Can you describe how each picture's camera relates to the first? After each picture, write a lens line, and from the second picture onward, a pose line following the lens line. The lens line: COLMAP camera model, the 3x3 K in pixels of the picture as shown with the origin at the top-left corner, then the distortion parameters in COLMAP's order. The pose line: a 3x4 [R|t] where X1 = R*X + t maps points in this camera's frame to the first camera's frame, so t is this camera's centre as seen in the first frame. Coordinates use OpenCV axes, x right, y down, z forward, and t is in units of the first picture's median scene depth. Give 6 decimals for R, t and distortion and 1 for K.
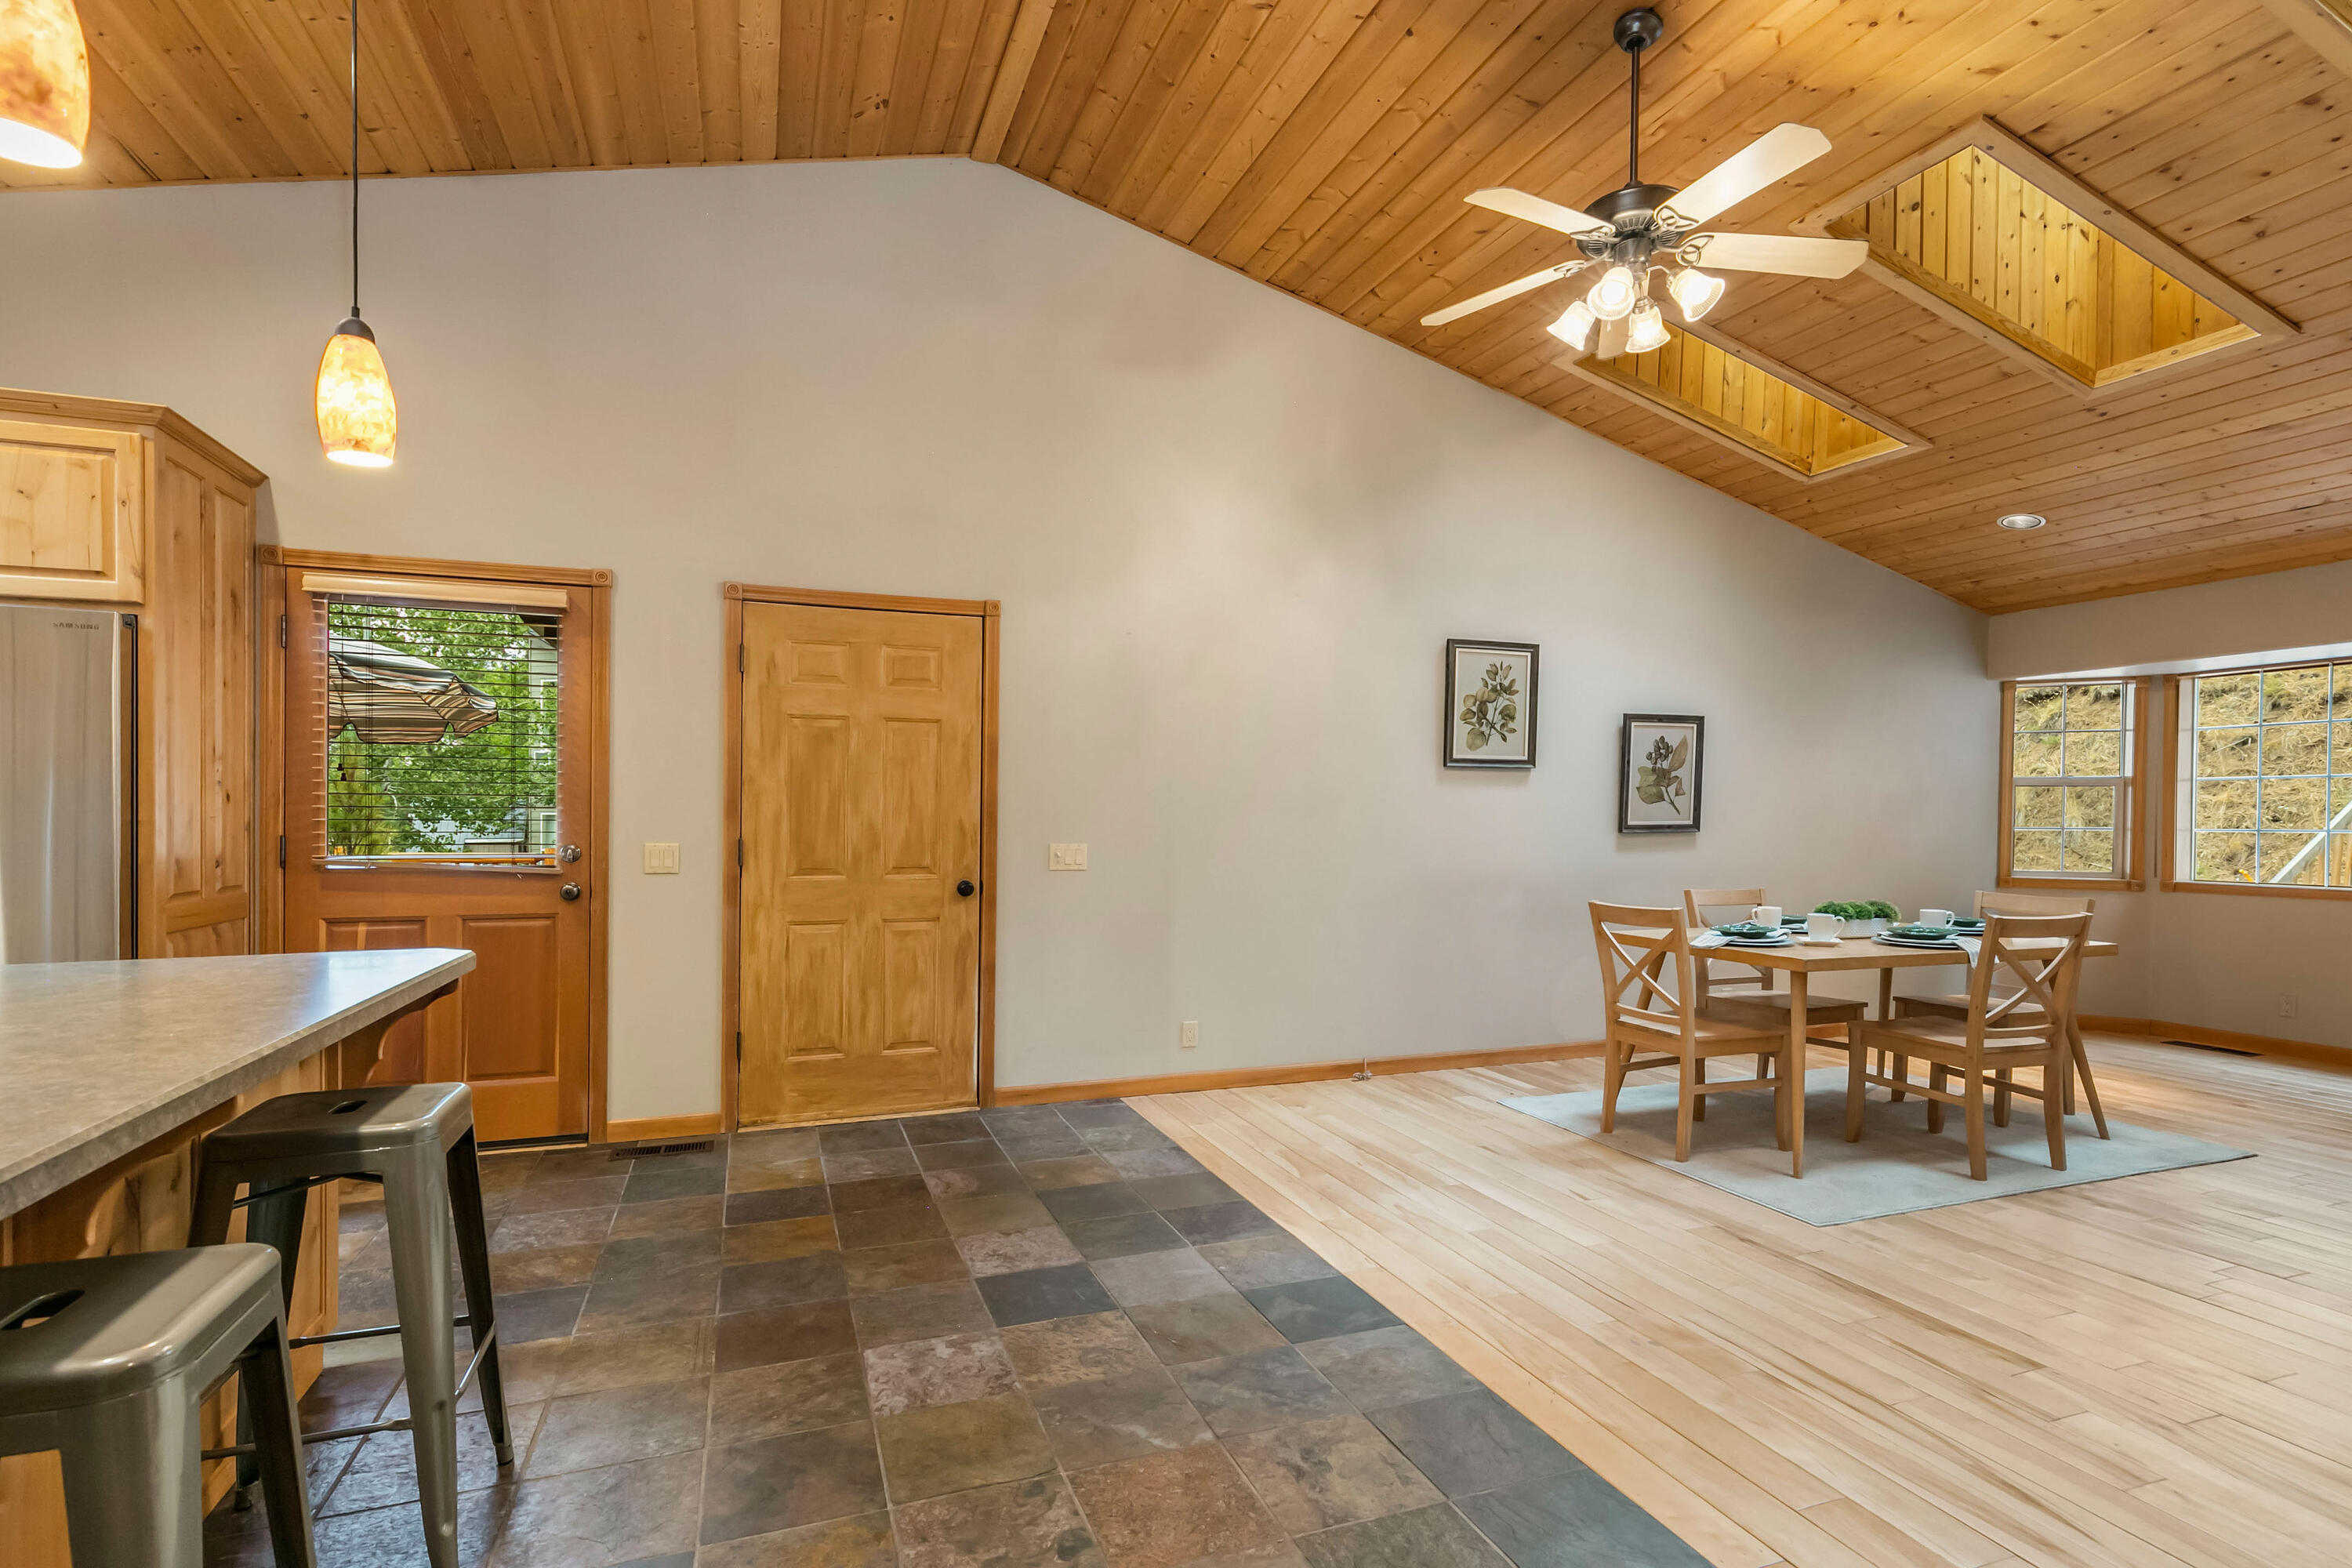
lens RADIAL K [[1043.5, 0, 1177.2], [0, 1043.5, 833.0], [0, 0, 1]] dist [0.004392, -0.000044]
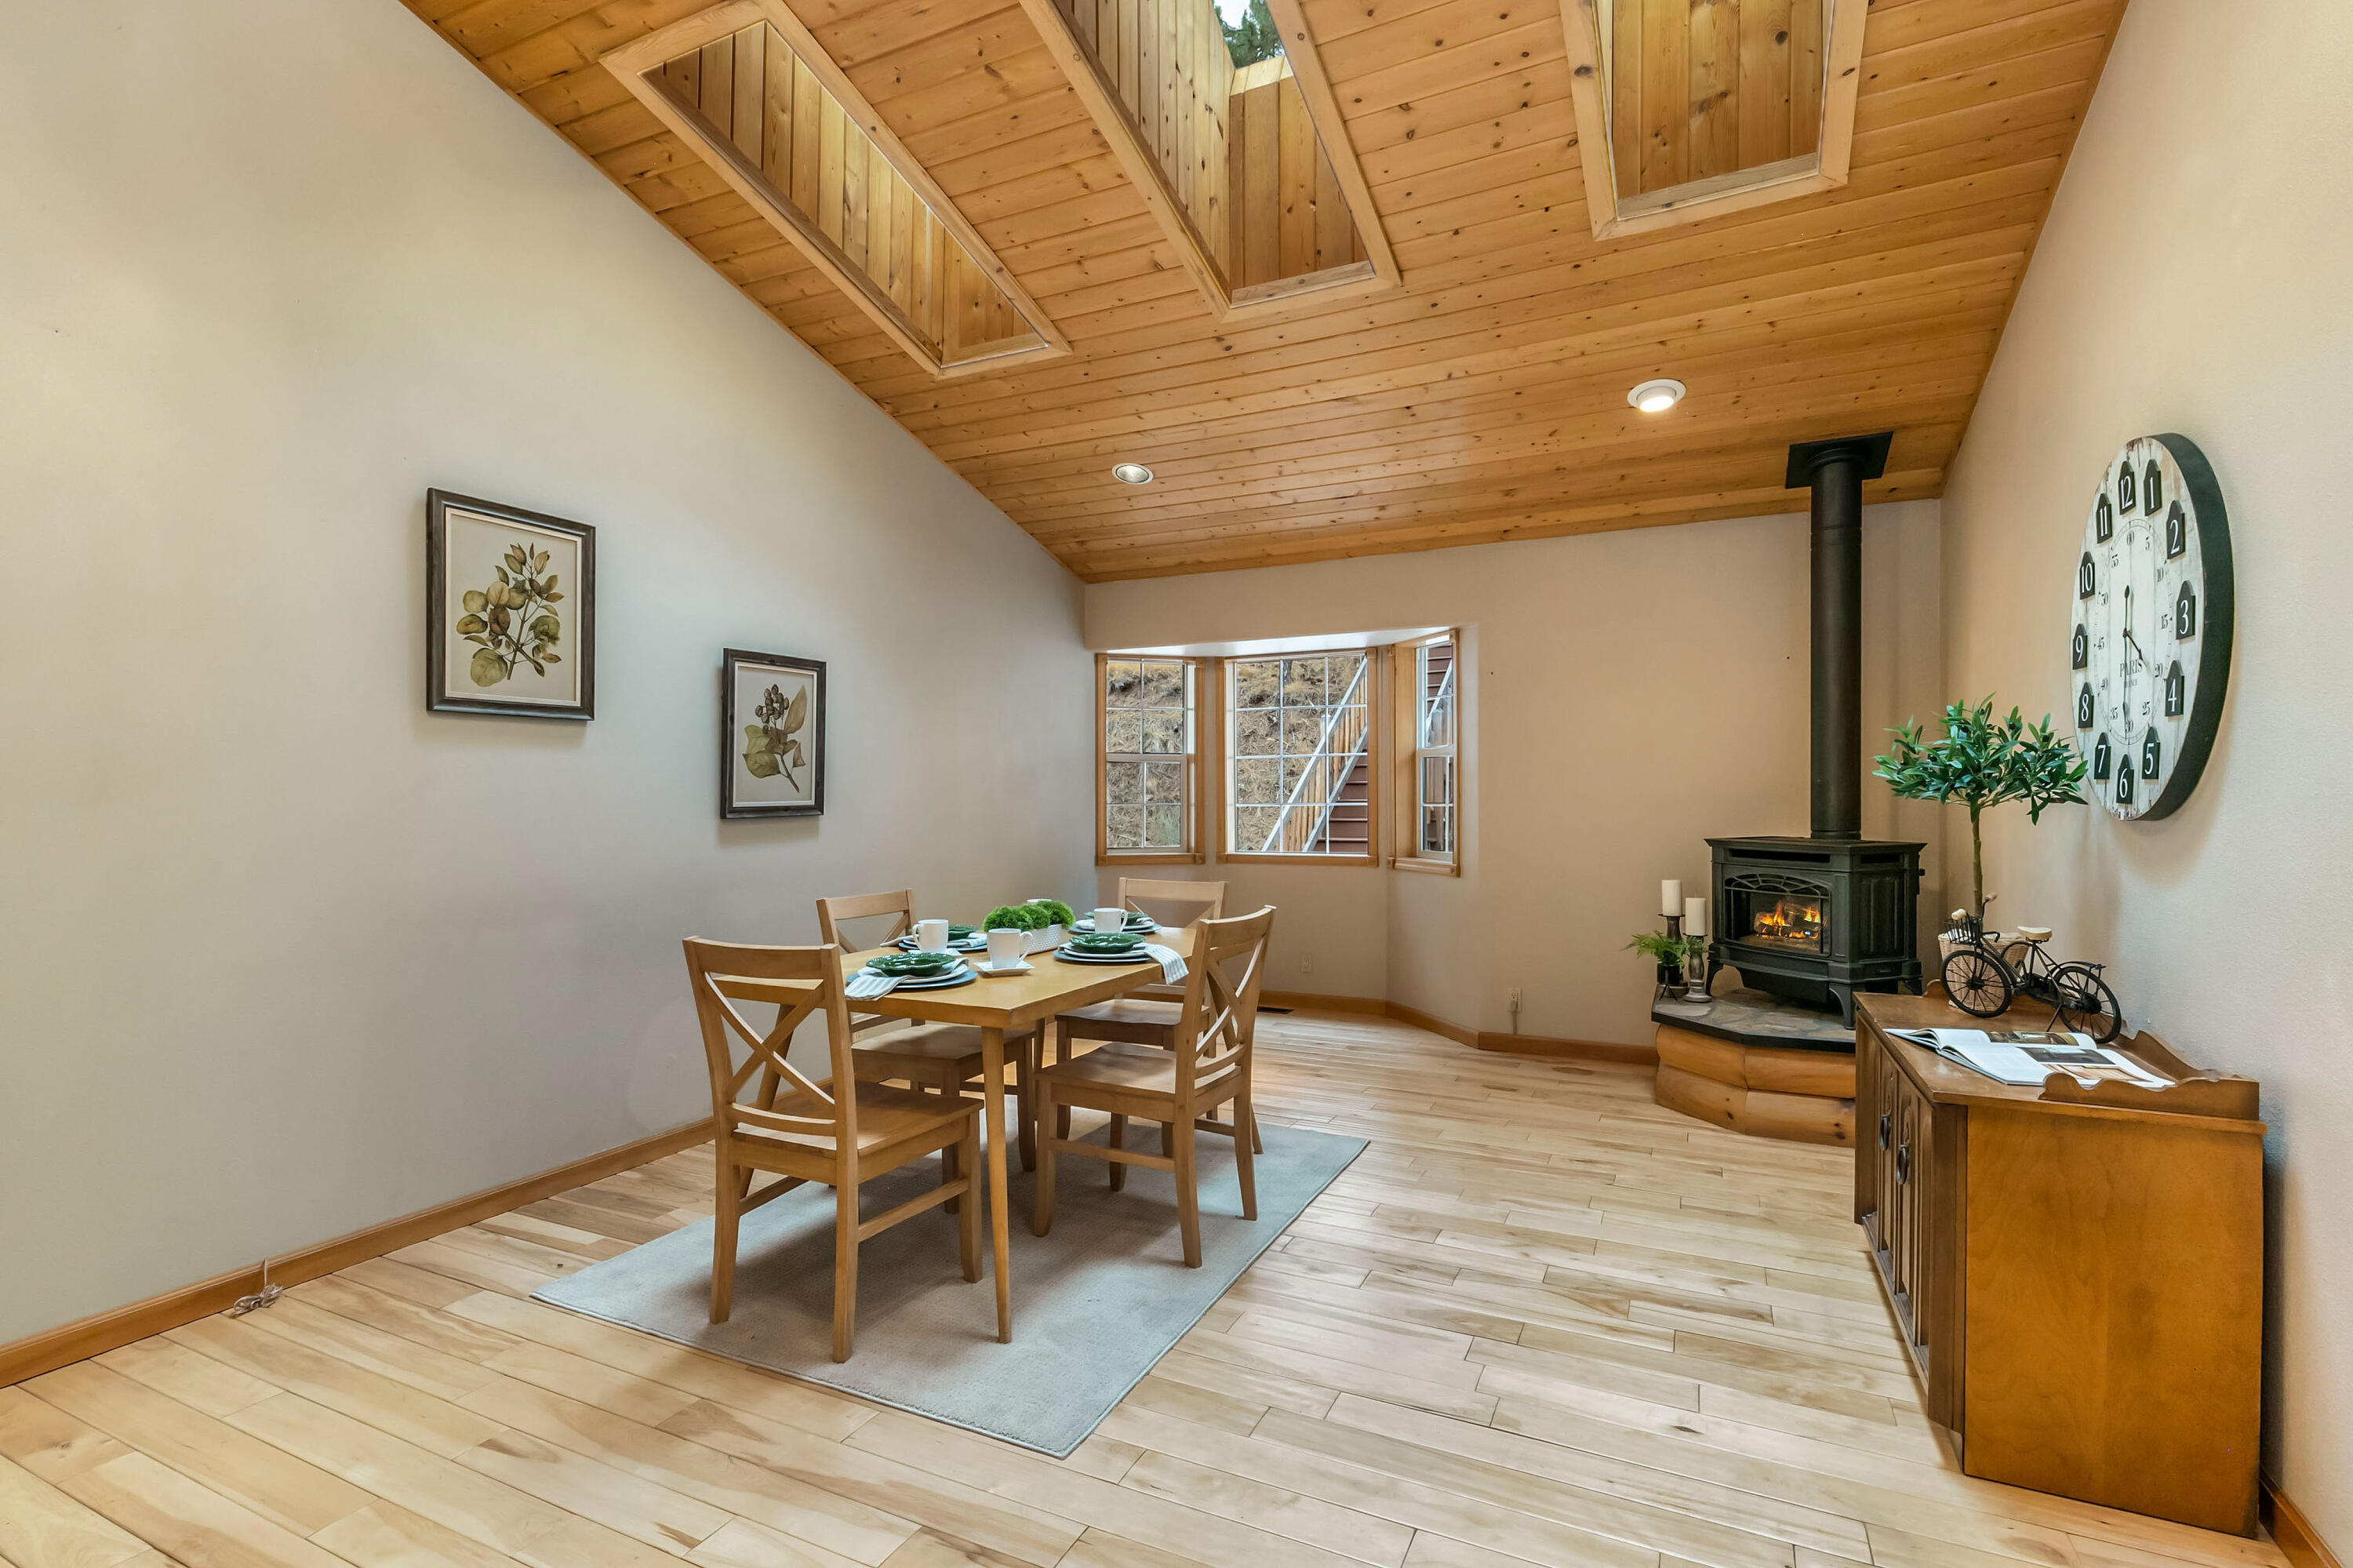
lens RADIAL K [[1124.9, 0, 1089.8], [0, 1124.9, 816.5], [0, 0, 1]] dist [0.004529, -0.000132]
pose [[0.746505, -0.019823, 0.665084, 0.113368], [0.018982, 0.999784, 0.008492, -0.003602], [-0.665109, 0.006285, 0.746720, 0.292142]]
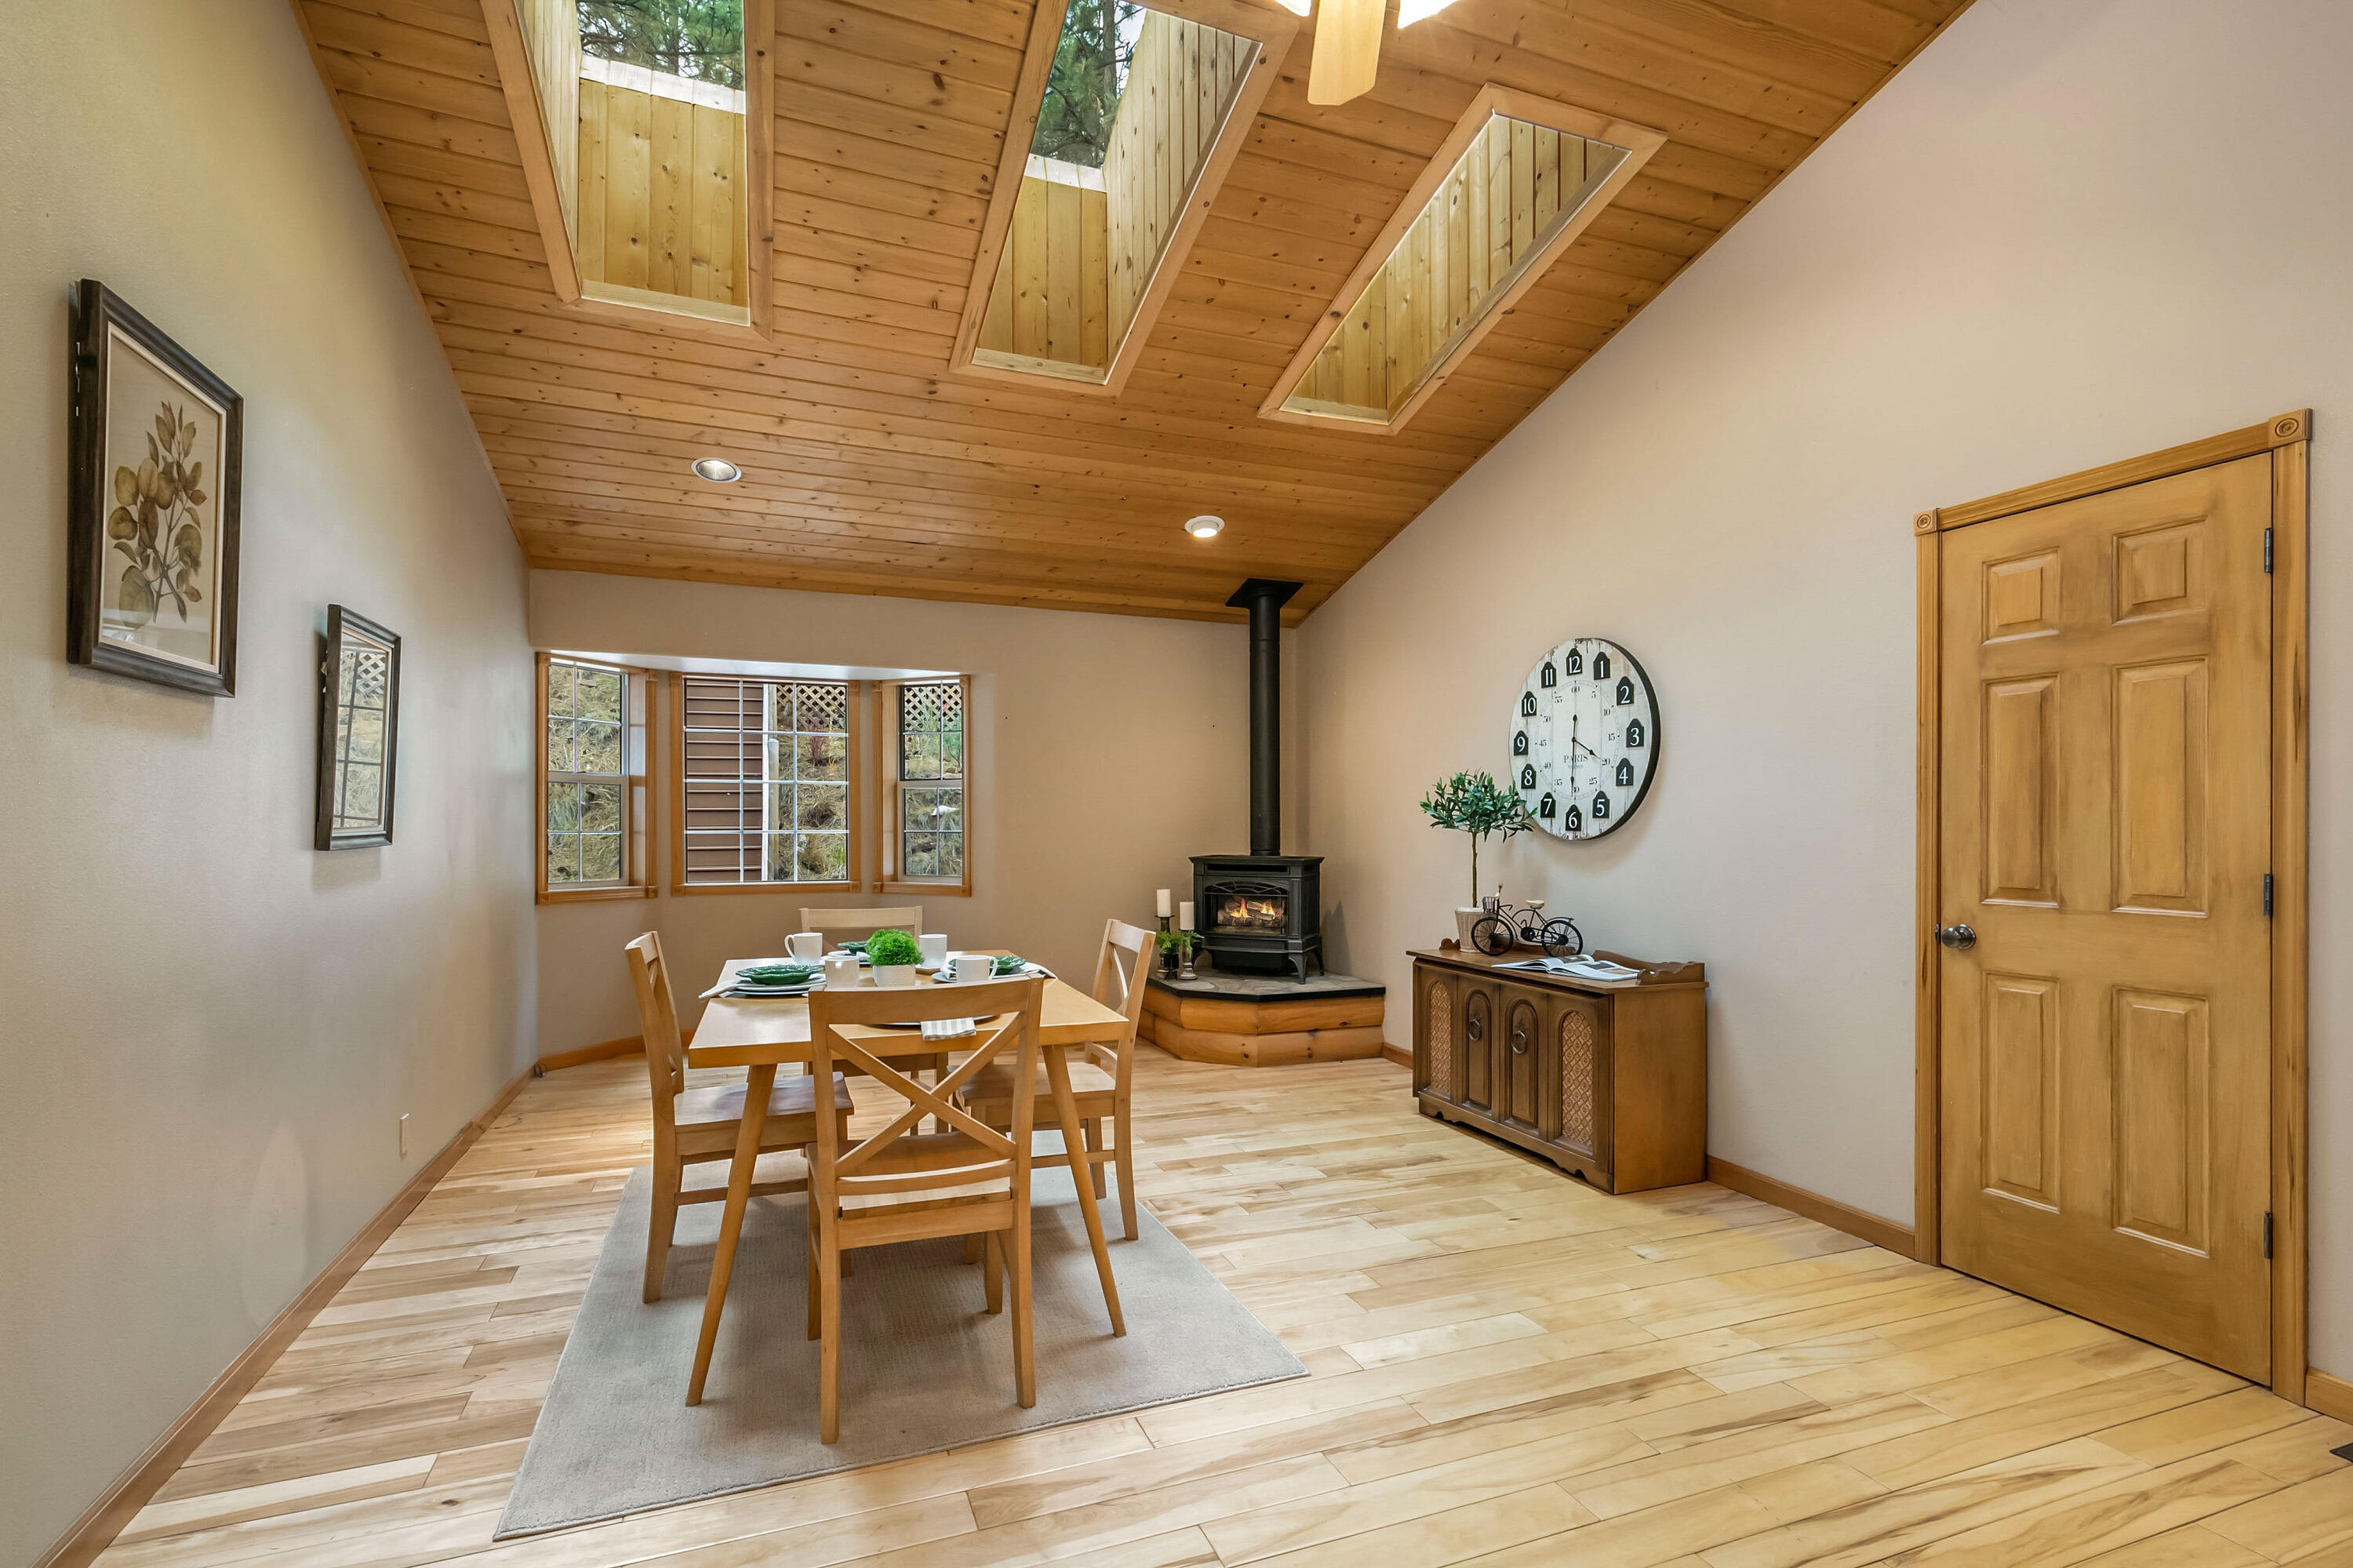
lens RADIAL K [[1102.0, 0, 1180.6], [0, 1102.0, 831.4], [0, 0, 1]] dist [0.007624, 0.000176]
pose [[-0.005536, -0.011096, 0.999923, -0.097350], [0.013336, 0.999849, 0.011169, -0.009714], [-0.999896, 0.013397, -0.005388, 0.649168]]
